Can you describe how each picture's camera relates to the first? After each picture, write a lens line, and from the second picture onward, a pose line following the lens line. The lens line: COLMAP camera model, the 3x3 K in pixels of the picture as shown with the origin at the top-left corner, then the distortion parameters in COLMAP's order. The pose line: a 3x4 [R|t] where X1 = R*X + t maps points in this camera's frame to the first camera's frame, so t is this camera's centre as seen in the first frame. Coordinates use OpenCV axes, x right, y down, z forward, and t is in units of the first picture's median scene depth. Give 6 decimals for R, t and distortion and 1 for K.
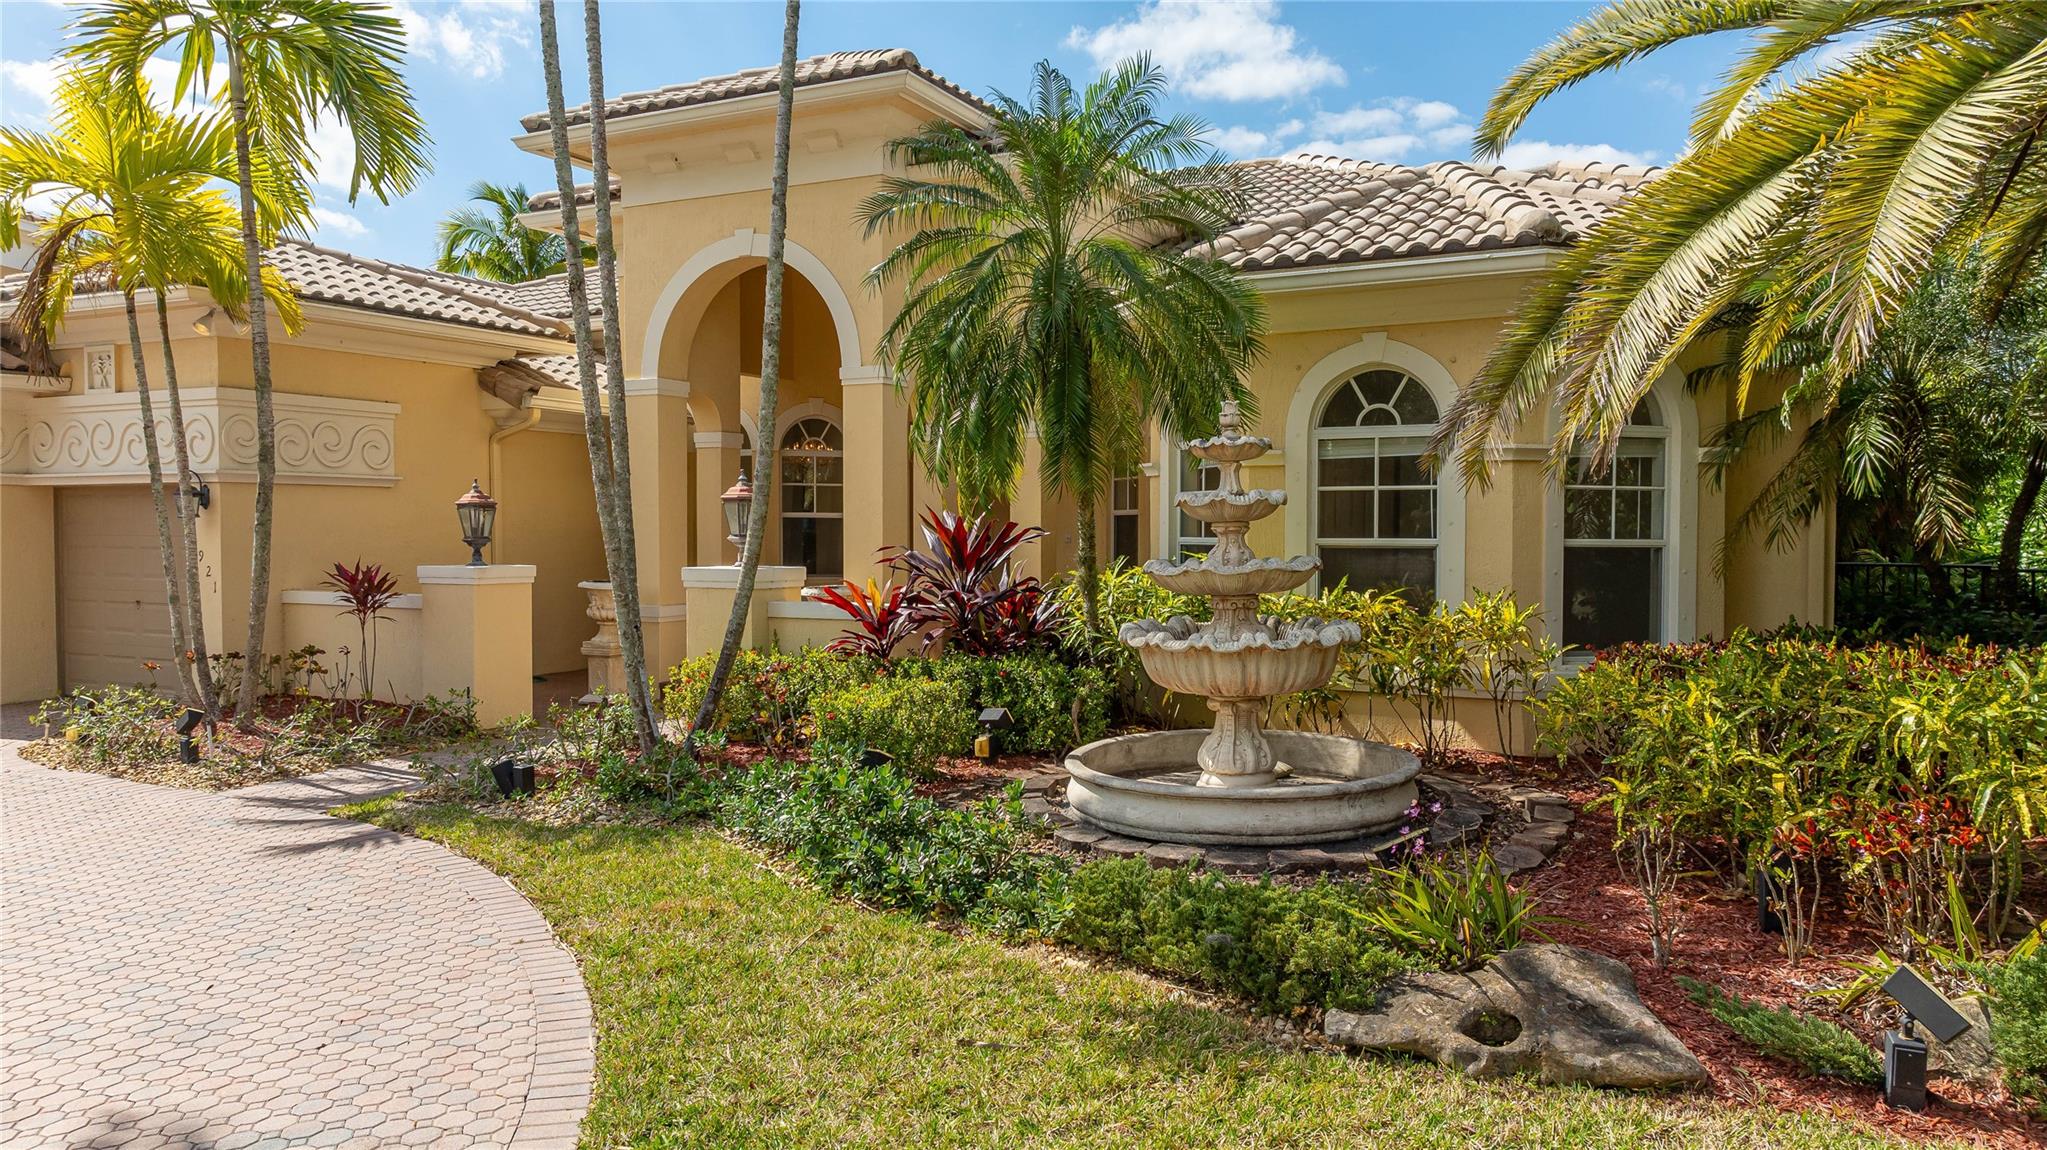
lens RADIAL K [[1458.3, 0, 1015.8], [0, 1458.3, 563.8], [0, 0, 1]] dist [0.006442, 0.023141]
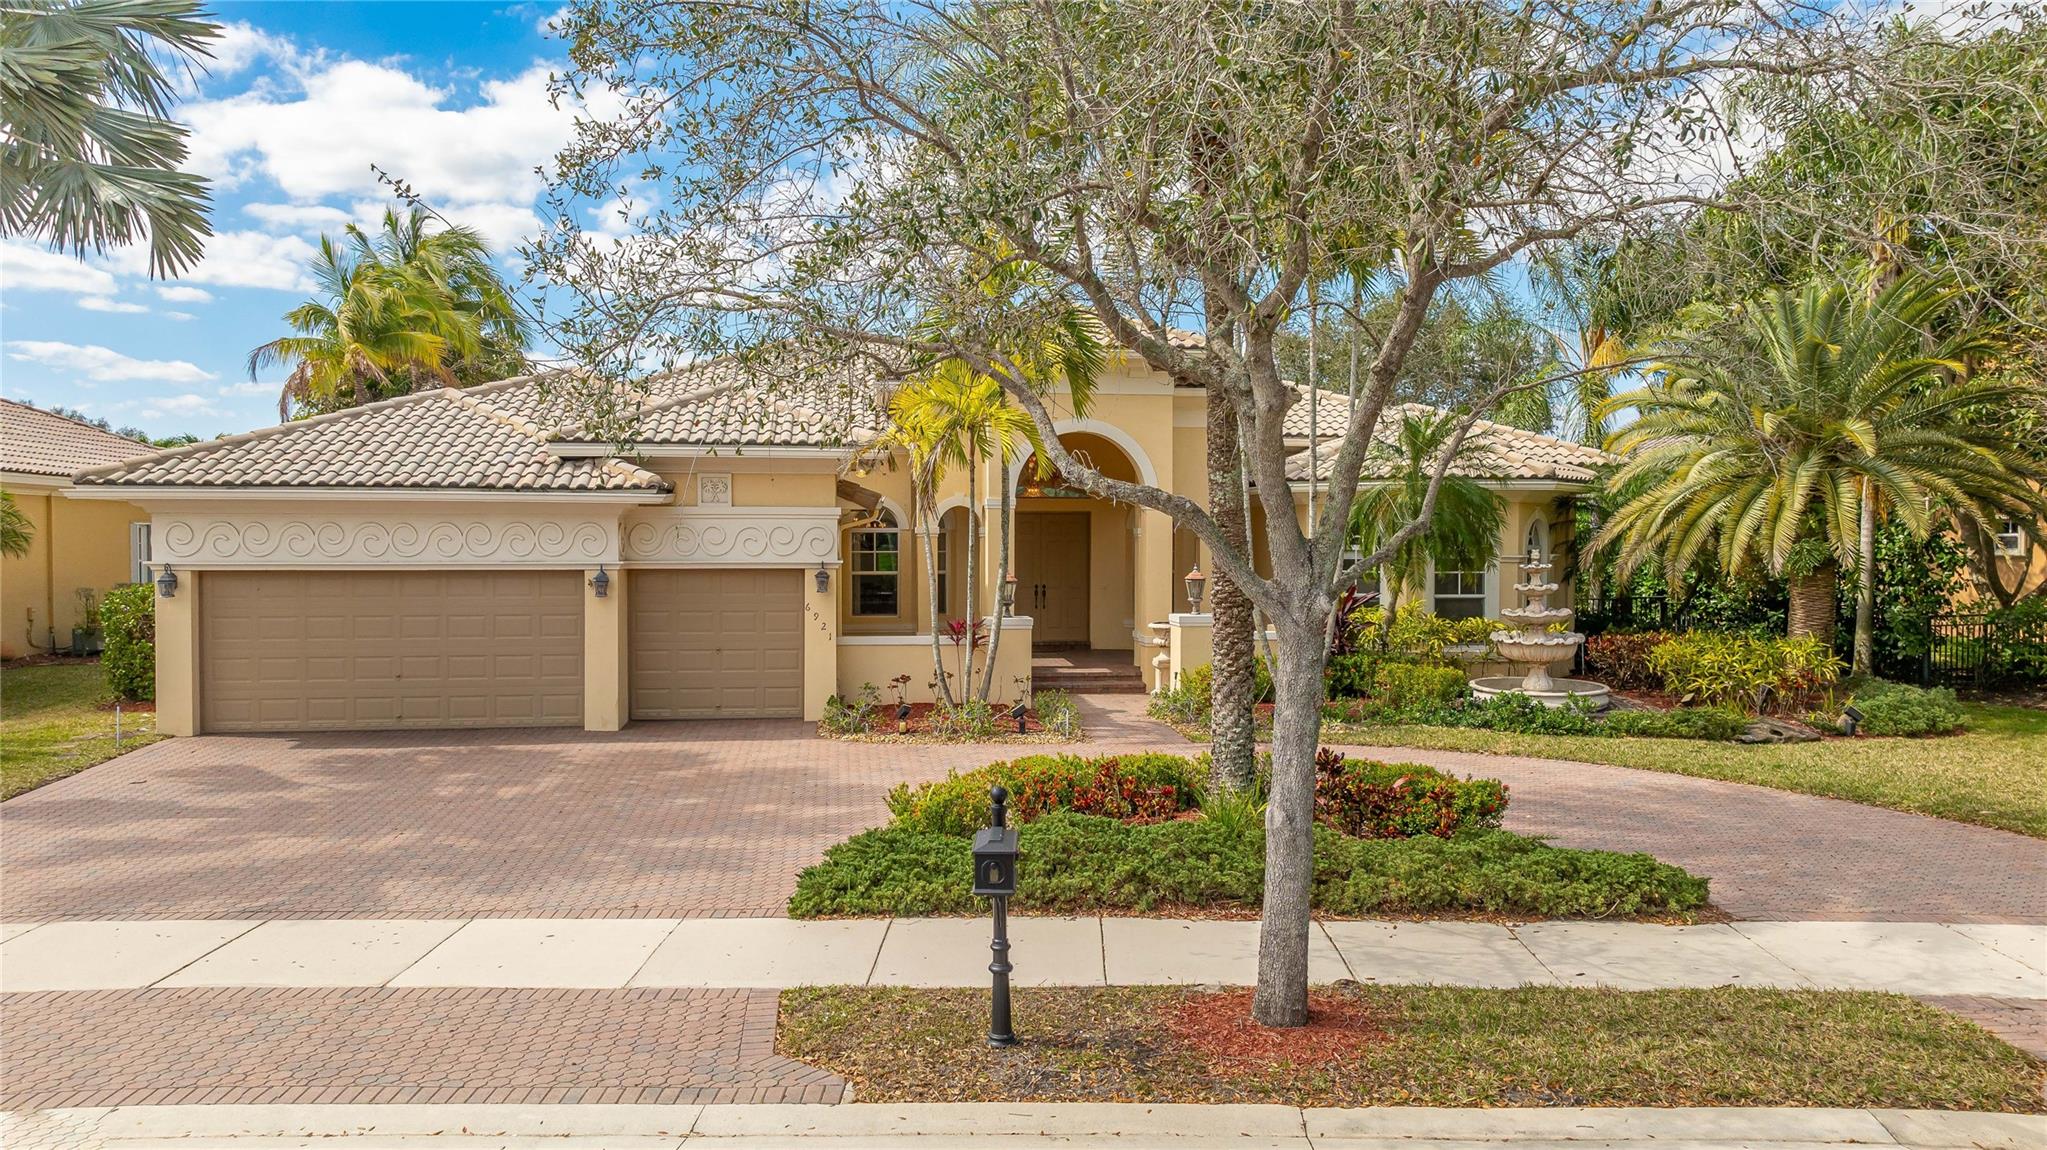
lens RADIAL K [[1458.3, 0, 1024.9], [0, 1458.3, 568.6], [0, 0, 1]] dist [0.006442, 0.023141]
pose [[0.824546, -0.012556, 0.565655, -1.602341], [0.014078, 0.999899, 0.001674, -0.071924], [-0.565620, 0.006583, 0.824640, -0.498021]]
